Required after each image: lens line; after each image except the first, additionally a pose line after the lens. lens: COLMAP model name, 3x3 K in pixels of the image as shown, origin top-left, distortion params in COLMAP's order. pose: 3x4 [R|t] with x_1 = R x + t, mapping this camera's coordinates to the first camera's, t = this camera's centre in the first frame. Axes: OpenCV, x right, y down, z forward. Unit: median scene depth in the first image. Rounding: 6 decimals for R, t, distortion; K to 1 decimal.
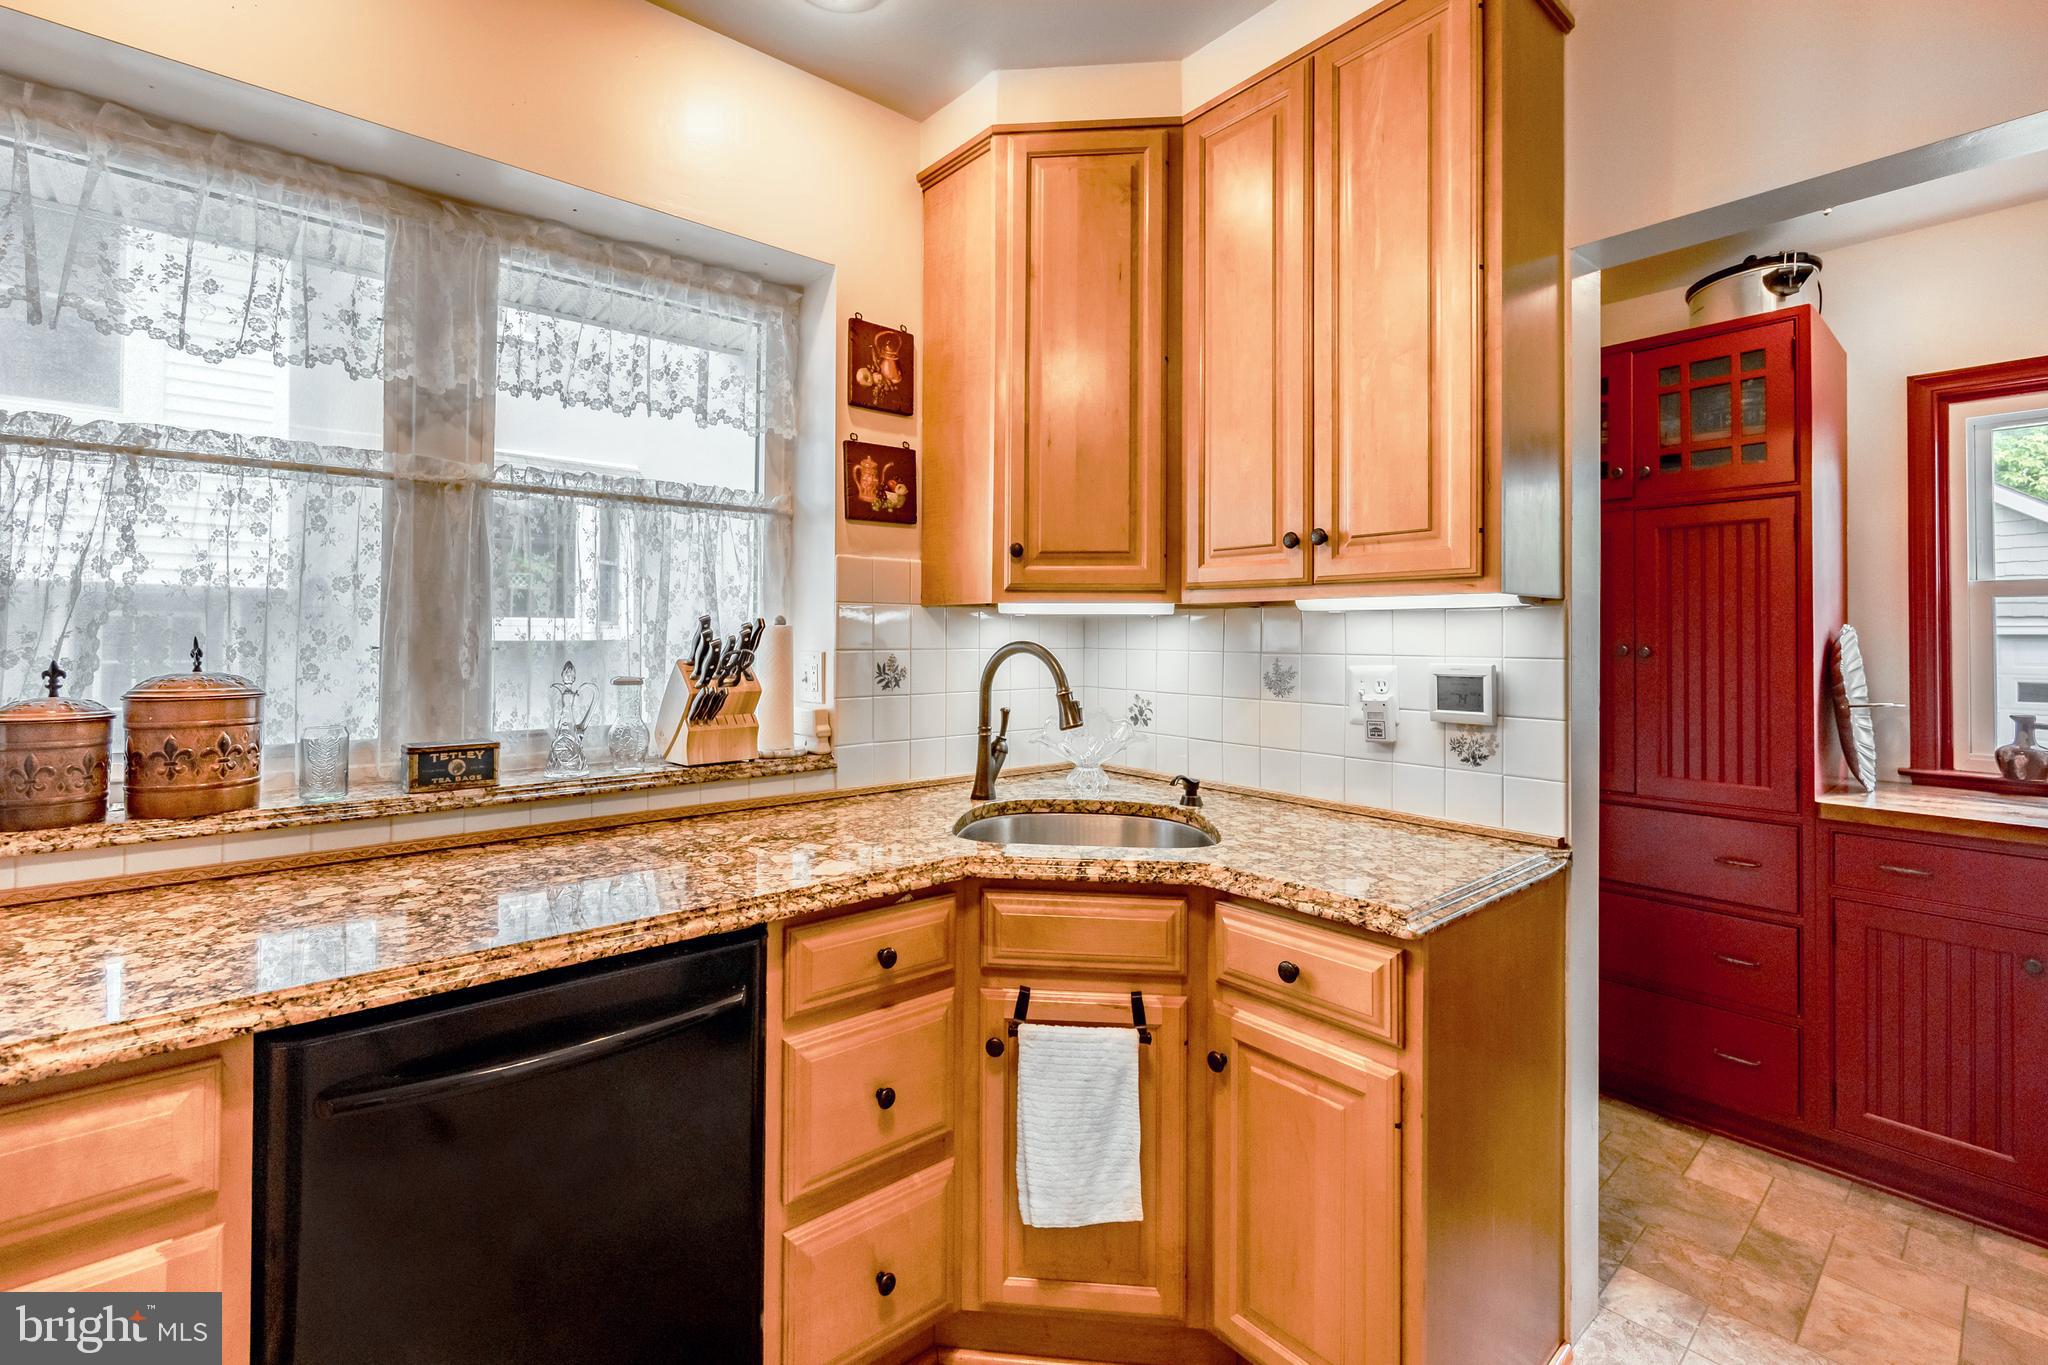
lens RADIAL K [[854.8, 0, 1036.7], [0, 854.8, 631.5], [0, 0, 1]] dist [-0.005814, -0.000007]
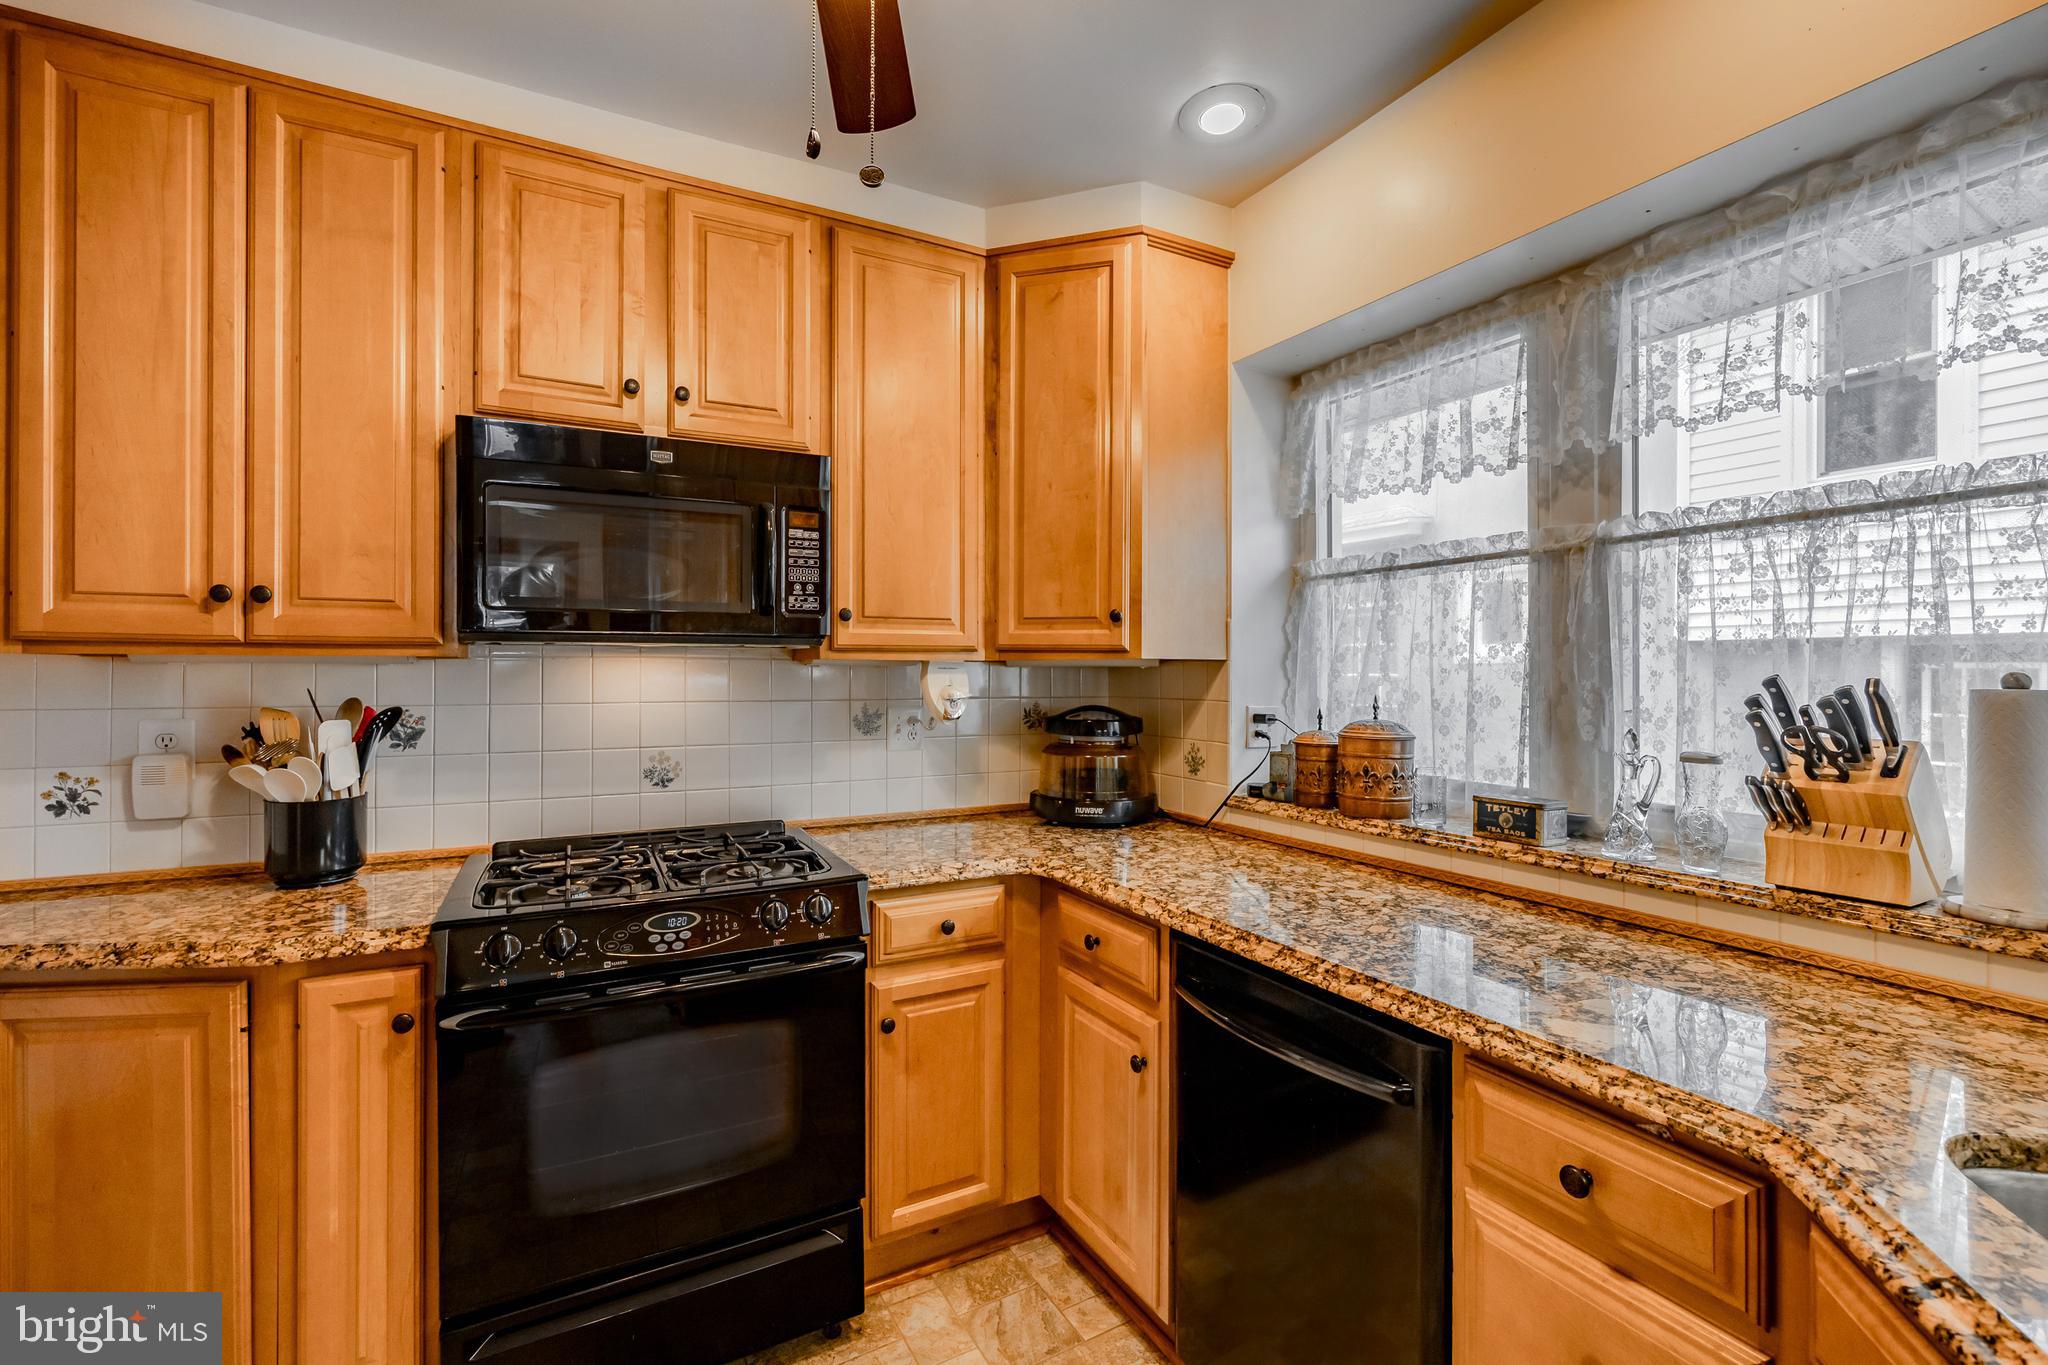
lens RADIAL K [[911.8, 0, 1014.2], [0, 911.8, 671.7], [0, 0, 1]] dist [0.000966, 0.000080]
pose [[-0.228218, -0.008133, -0.973576, 0.523506], [0.000575, 0.999964, -0.008489, -0.016528], [0.973610, -0.002497, -0.228205, 0.595191]]
